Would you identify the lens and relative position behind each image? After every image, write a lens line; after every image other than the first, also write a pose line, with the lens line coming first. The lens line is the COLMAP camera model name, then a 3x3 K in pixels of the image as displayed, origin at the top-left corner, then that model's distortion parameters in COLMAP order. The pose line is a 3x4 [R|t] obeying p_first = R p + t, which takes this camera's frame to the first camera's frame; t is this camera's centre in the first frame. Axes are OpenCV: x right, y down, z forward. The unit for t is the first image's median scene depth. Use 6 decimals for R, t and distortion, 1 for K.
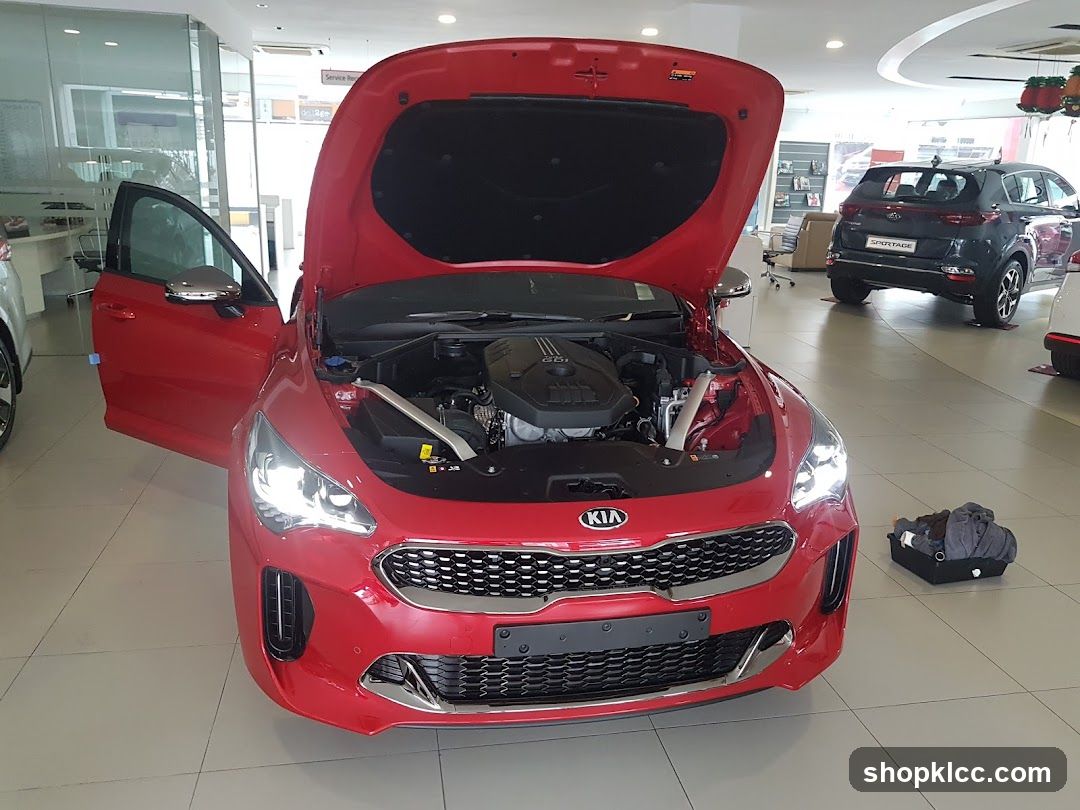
lens RADIAL K [[871.7, 0, 540.0], [0, 871.7, 405.0], [0, 0, 1]] dist [-0.008655, -0.012849]
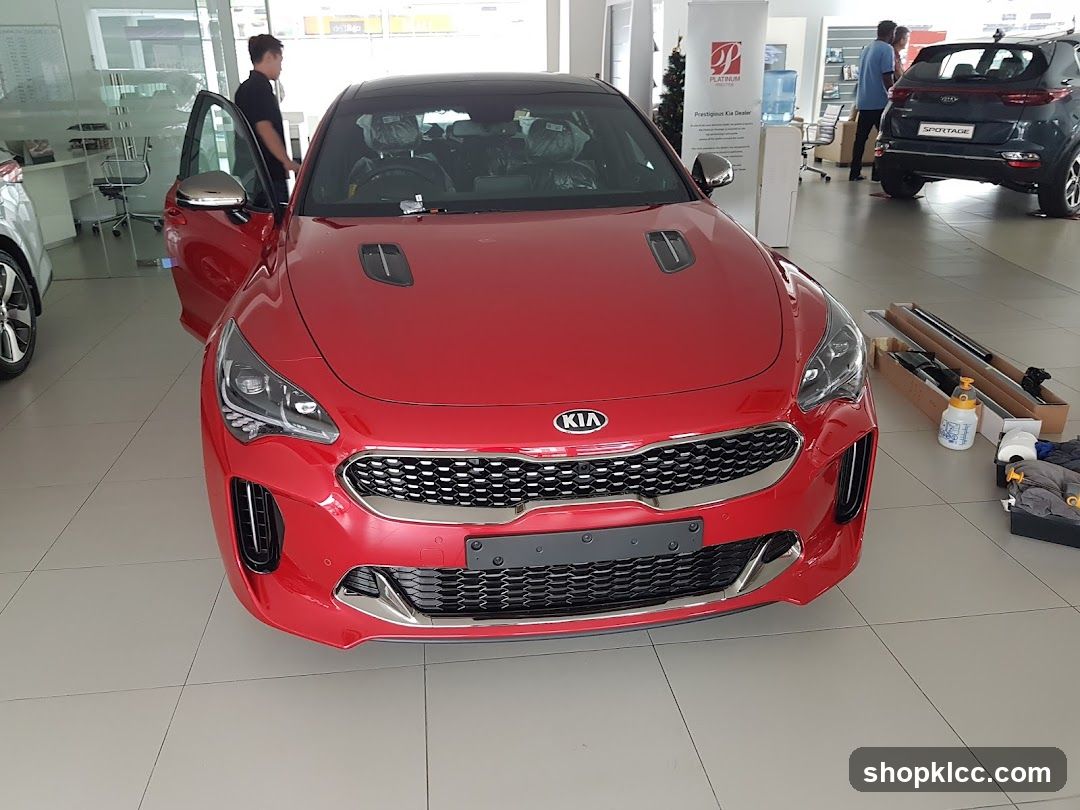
lens RADIAL K [[846.8, 0, 540.0], [0, 846.8, 405.0], [0, 0, 1]] dist [-0.033118, 0.018331]
pose [[0.995323, -0.018000, -0.094912, 0.109298], [0.026205, 0.995957, 0.085924, 0.033213], [0.092982, -0.088010, 0.991770, 0.107606]]
